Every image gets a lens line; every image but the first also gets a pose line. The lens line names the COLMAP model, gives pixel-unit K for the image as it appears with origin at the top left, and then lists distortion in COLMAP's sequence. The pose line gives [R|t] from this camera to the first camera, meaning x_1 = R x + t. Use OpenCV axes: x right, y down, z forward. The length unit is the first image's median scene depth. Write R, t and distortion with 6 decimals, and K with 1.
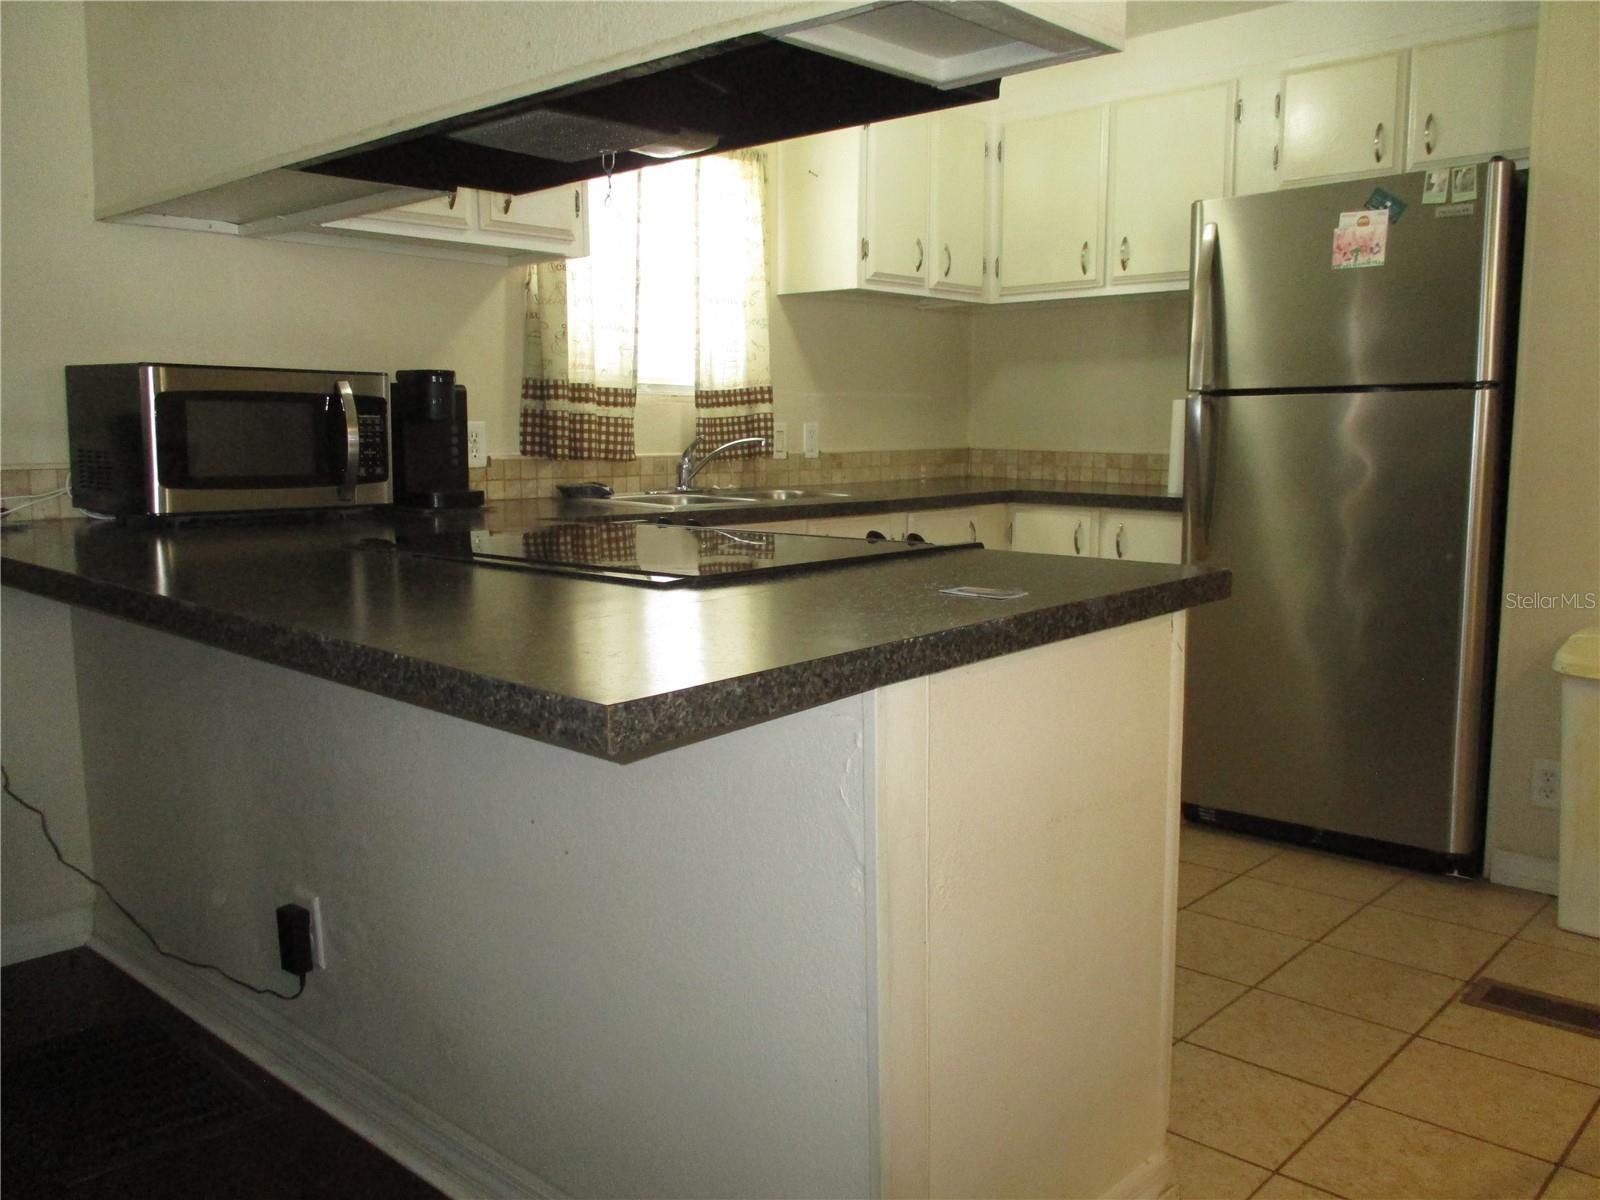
lens RADIAL K [[1340.8, 0, 789.7], [0, 1340.8, 609.0], [0, 0, 1]] dist [-0.025915, 0.009043]
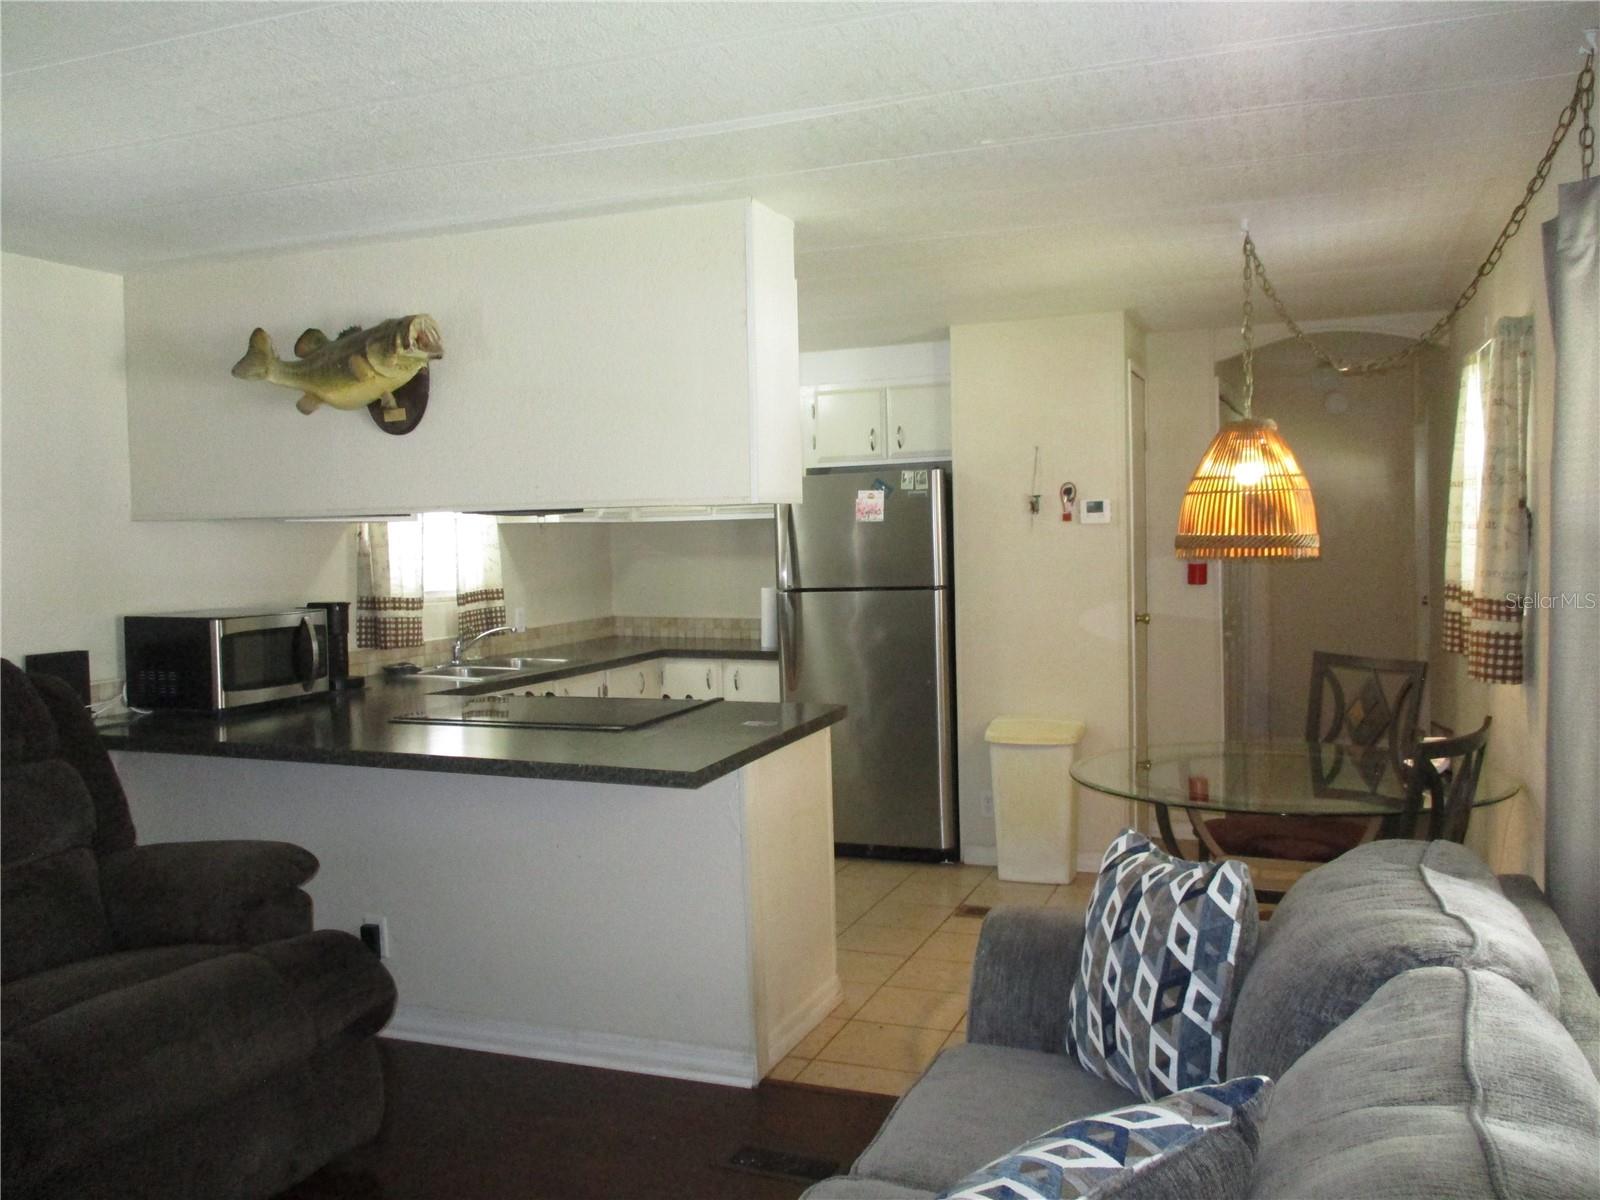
lens RADIAL K [[1340.8, 0, 801.1], [0, 1340.8, 591.4], [0, 0, 1]] dist [-0.025915, 0.009043]
pose [[0.929842, -0.035471, 0.366246, -0.283716], [0.071160, 0.993887, -0.084406, -0.017435], [-0.361014, 0.104546, 0.926682, -0.549789]]
